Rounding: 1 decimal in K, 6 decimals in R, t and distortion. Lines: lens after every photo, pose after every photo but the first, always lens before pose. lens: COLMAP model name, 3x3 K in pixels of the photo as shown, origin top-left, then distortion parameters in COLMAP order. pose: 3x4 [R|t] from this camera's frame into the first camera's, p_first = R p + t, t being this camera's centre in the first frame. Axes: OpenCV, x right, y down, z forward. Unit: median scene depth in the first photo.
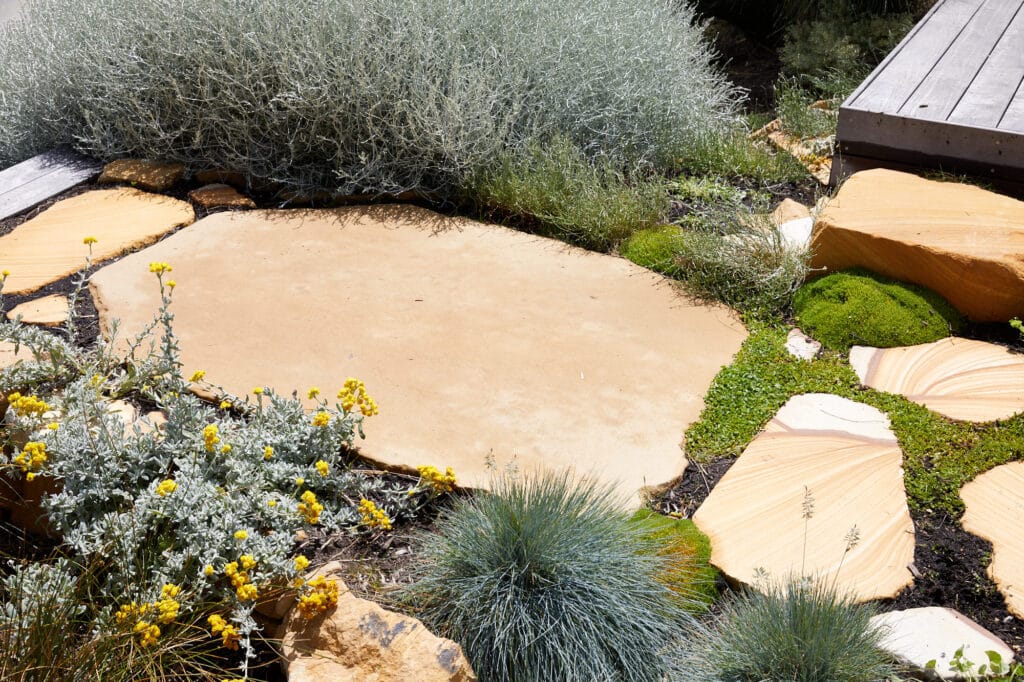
lens RADIAL K [[1210.8, 0, 511.4], [0, 1210.8, 341.6], [0, 0, 1]] dist [-0.031432, 0.000000]
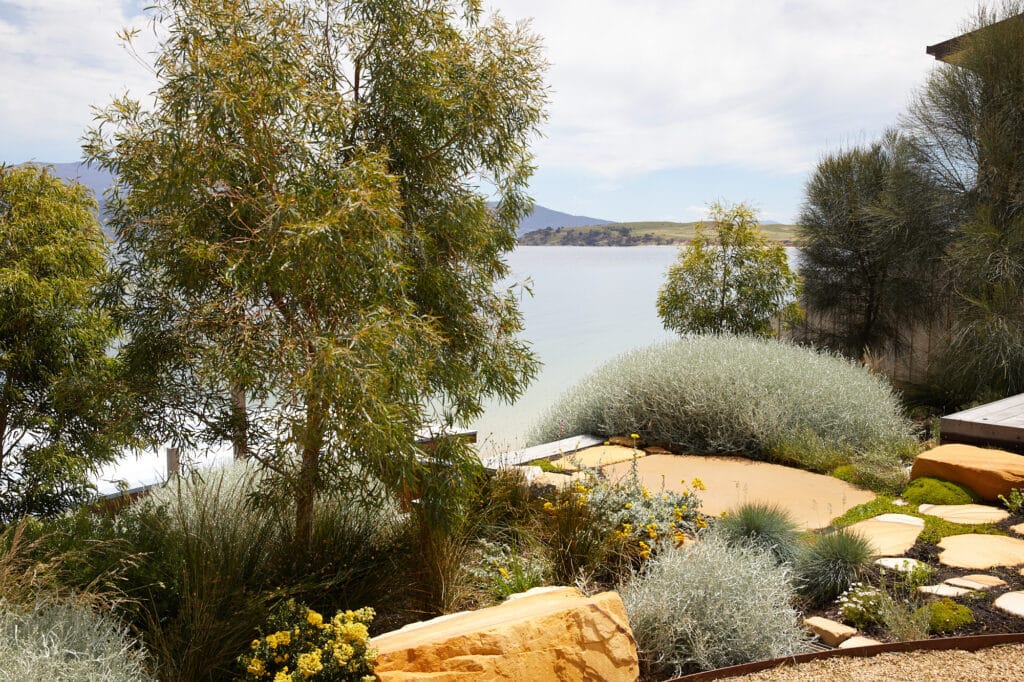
lens RADIAL K [[1031.6, 0, 511.5], [0, 1031.6, 339.5], [0, 0, 1]] dist [0.025994, 0.000000]
pose [[0.927562, -0.001883, -0.373666, 0.250596], [-0.145036, 0.919775, -0.364662, 0.465265], [0.344375, 0.392441, 0.852875, -0.904896]]
